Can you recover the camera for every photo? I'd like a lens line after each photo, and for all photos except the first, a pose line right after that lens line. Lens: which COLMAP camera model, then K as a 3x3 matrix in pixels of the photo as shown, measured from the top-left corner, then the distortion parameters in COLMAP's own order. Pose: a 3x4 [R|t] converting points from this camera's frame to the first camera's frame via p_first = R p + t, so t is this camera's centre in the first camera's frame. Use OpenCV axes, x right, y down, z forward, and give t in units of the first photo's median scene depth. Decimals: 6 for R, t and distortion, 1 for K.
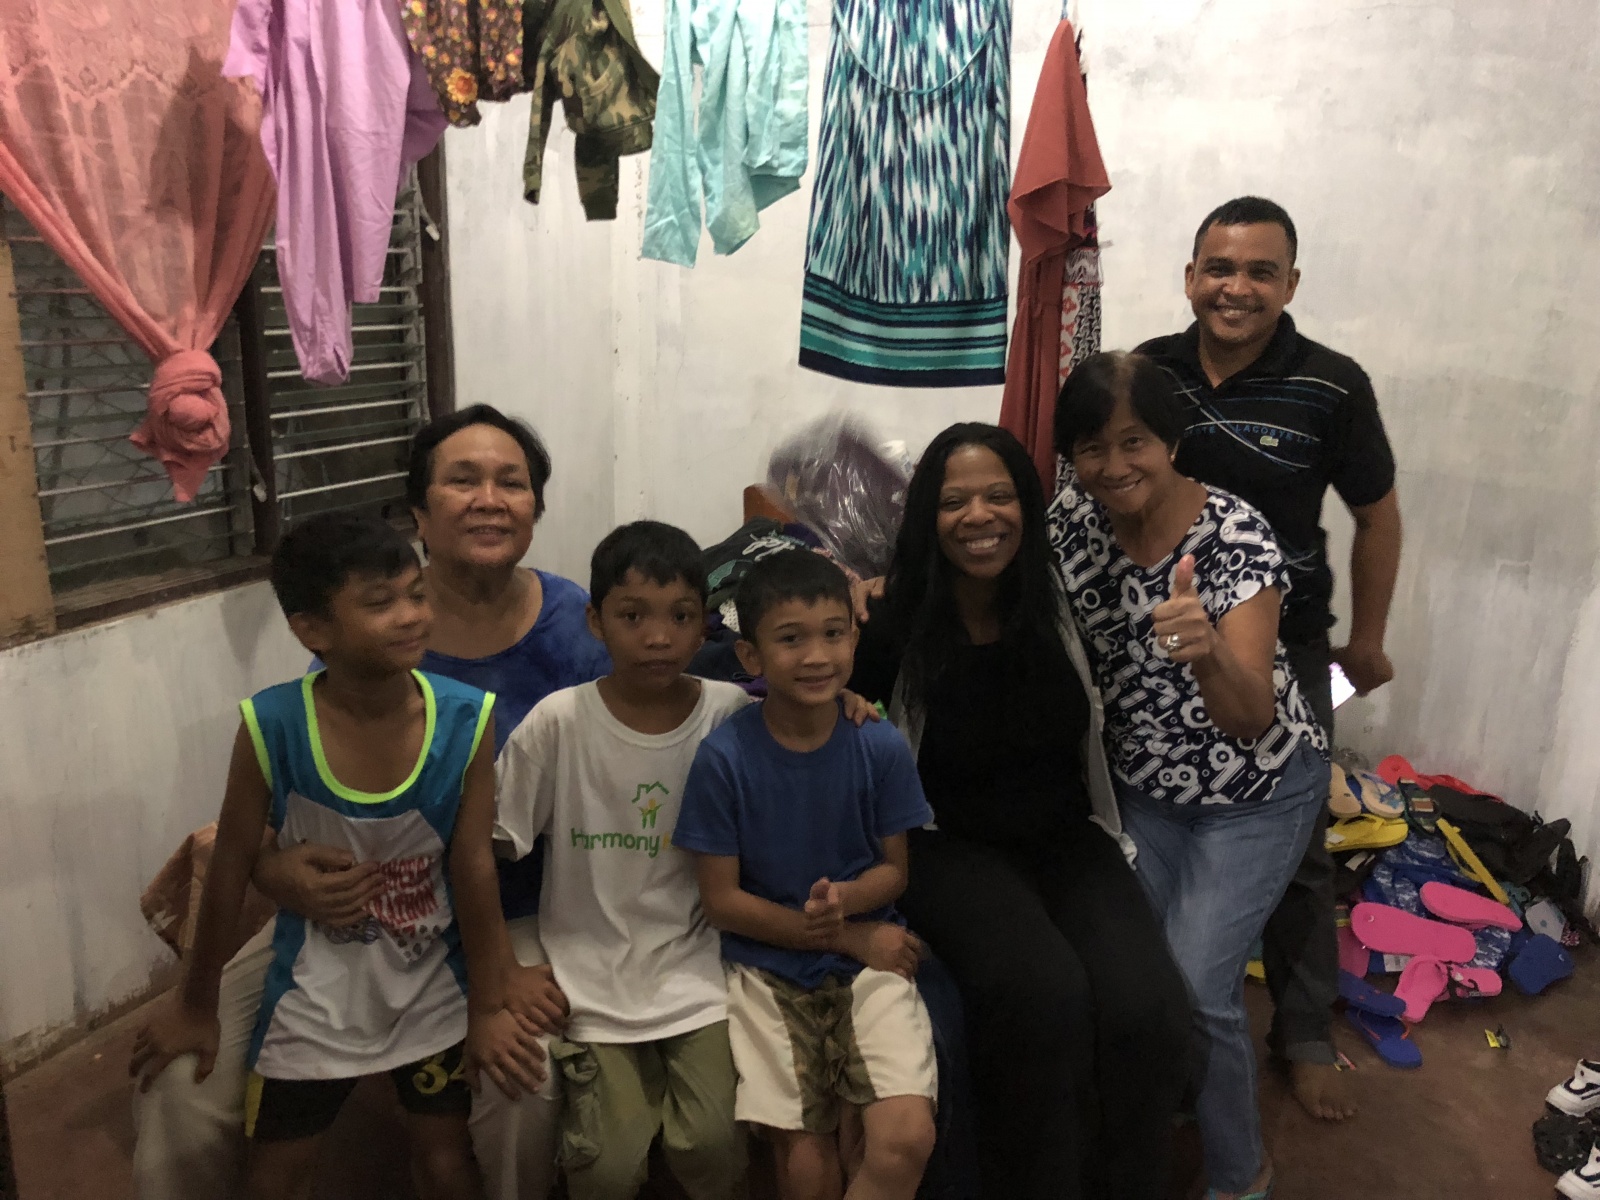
lens RADIAL K [[1407.7, 0, 823.5], [0, 1407.7, 592.6], [0, 0, 1]] dist [0.004669, 0.021920]
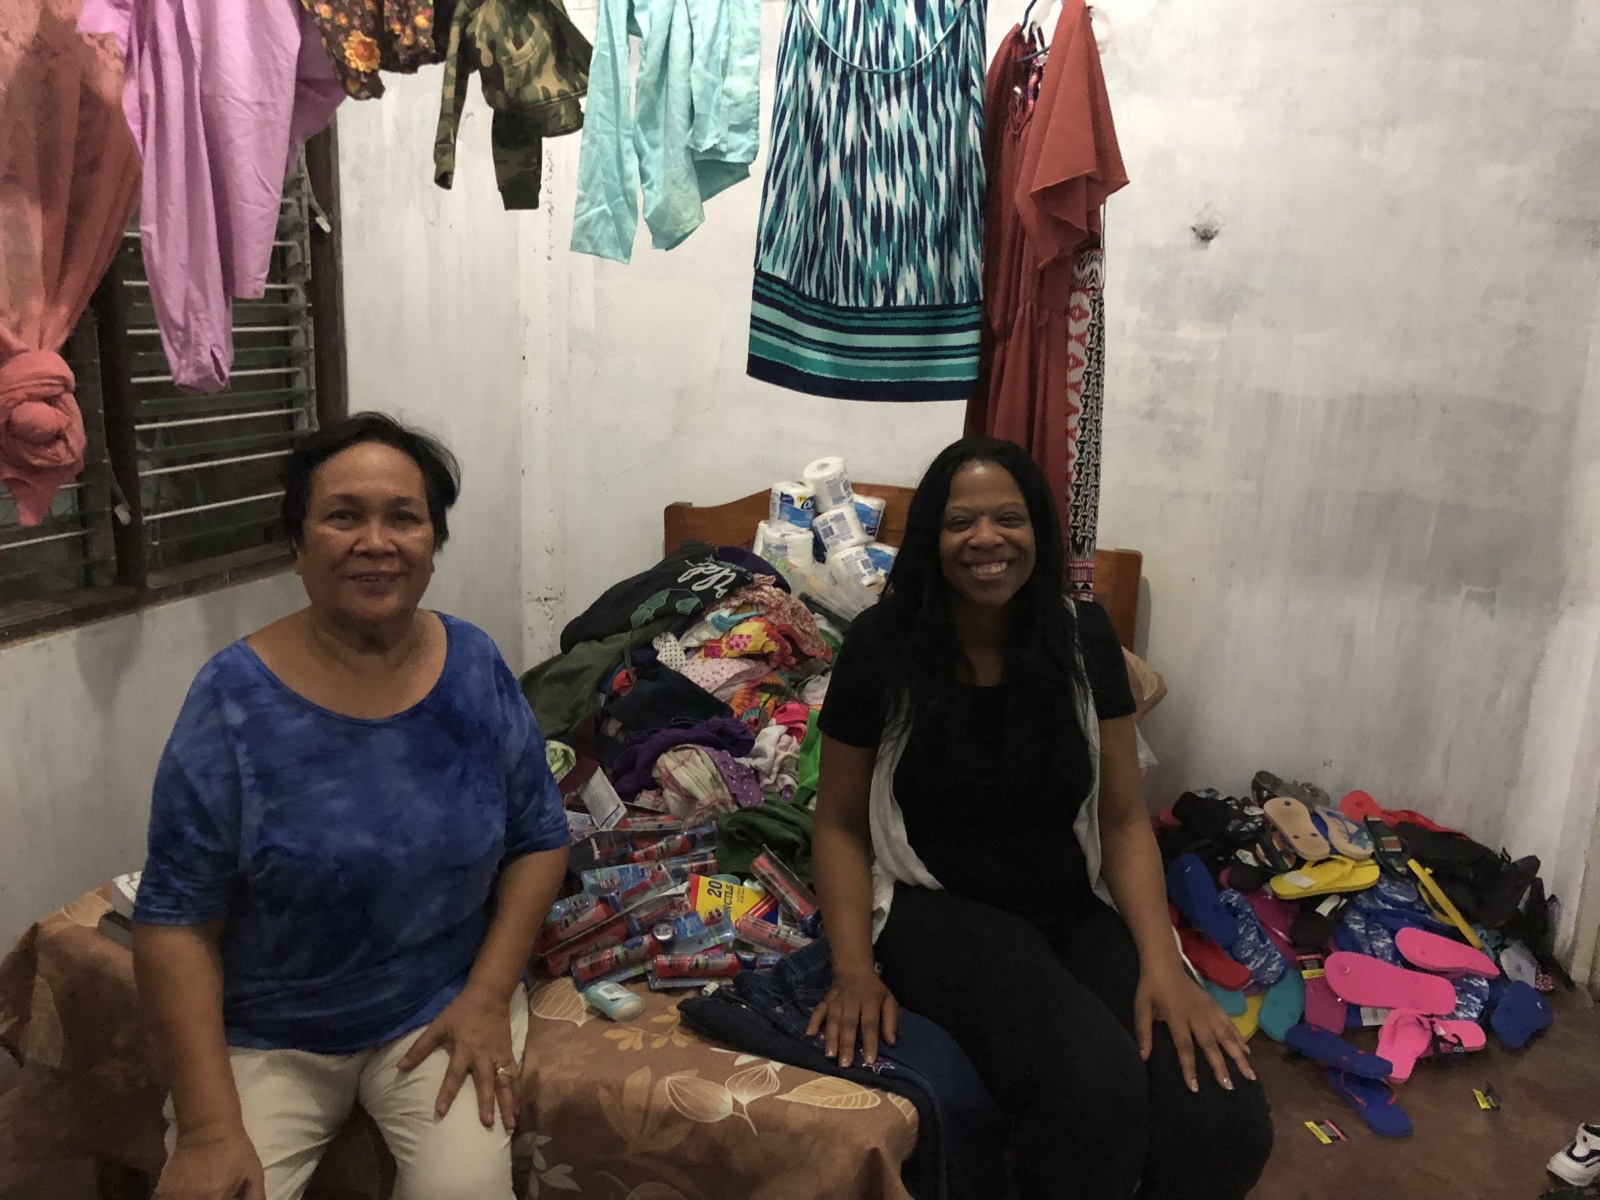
lens RADIAL K [[1407.7, 0, 823.5], [0, 1407.7, 592.6], [0, 0, 1]] dist [0.004669, 0.021920]
pose [[0.996957, -0.002031, 0.077931, -0.040014], [0.002619, 0.999969, -0.007445, -0.017050], [-0.077914, 0.007626, 0.996931, 0.108543]]
